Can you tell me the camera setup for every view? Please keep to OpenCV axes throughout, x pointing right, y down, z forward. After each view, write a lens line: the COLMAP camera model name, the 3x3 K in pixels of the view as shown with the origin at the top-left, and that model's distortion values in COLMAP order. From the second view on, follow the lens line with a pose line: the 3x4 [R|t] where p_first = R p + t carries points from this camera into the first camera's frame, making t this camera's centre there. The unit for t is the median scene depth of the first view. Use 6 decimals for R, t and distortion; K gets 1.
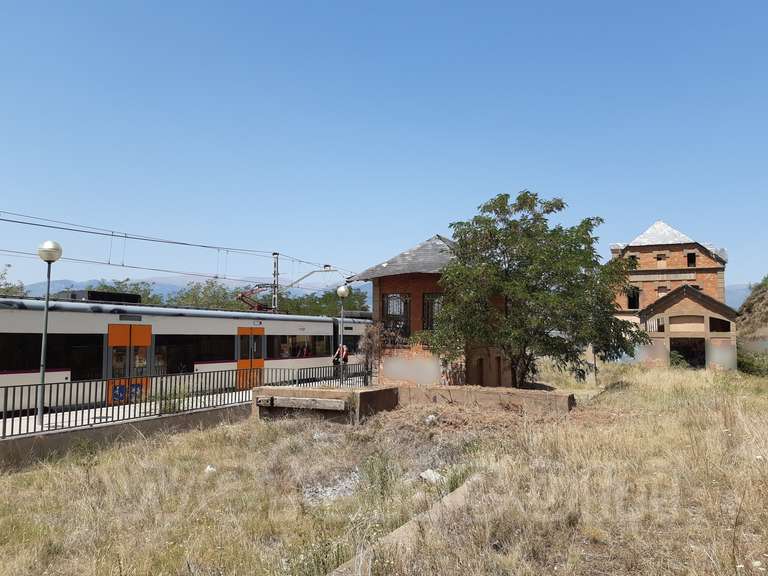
lens RADIAL K [[605.6, 0, 384.1], [0, 605.6, 278.4], [0, 0, 1]] dist [0.105783, -0.202165]
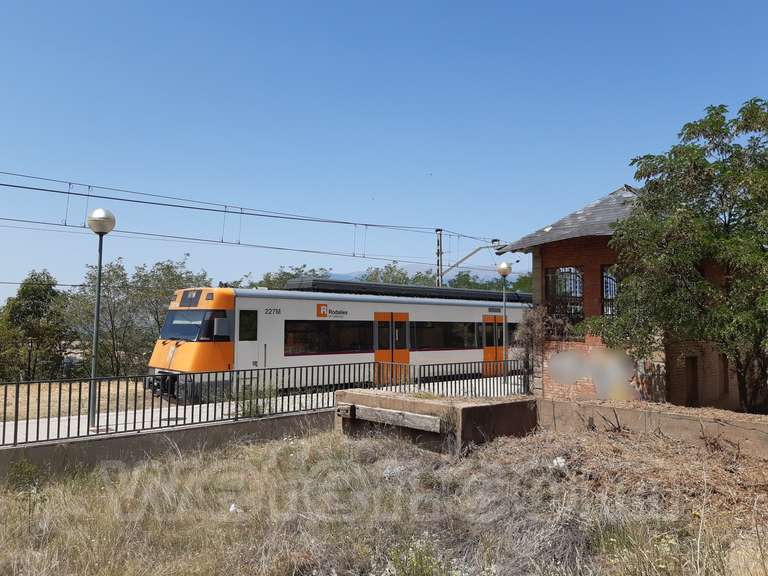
lens RADIAL K [[605.6, 0, 384.1], [0, 605.6, 278.4], [0, 0, 1]] dist [0.105783, -0.202165]
pose [[0.938226, -0.023396, -0.345232, 0.081498], [0.030014, 0.999454, 0.013834, 0.025230], [0.344720, -0.023341, 0.938415, 0.252266]]
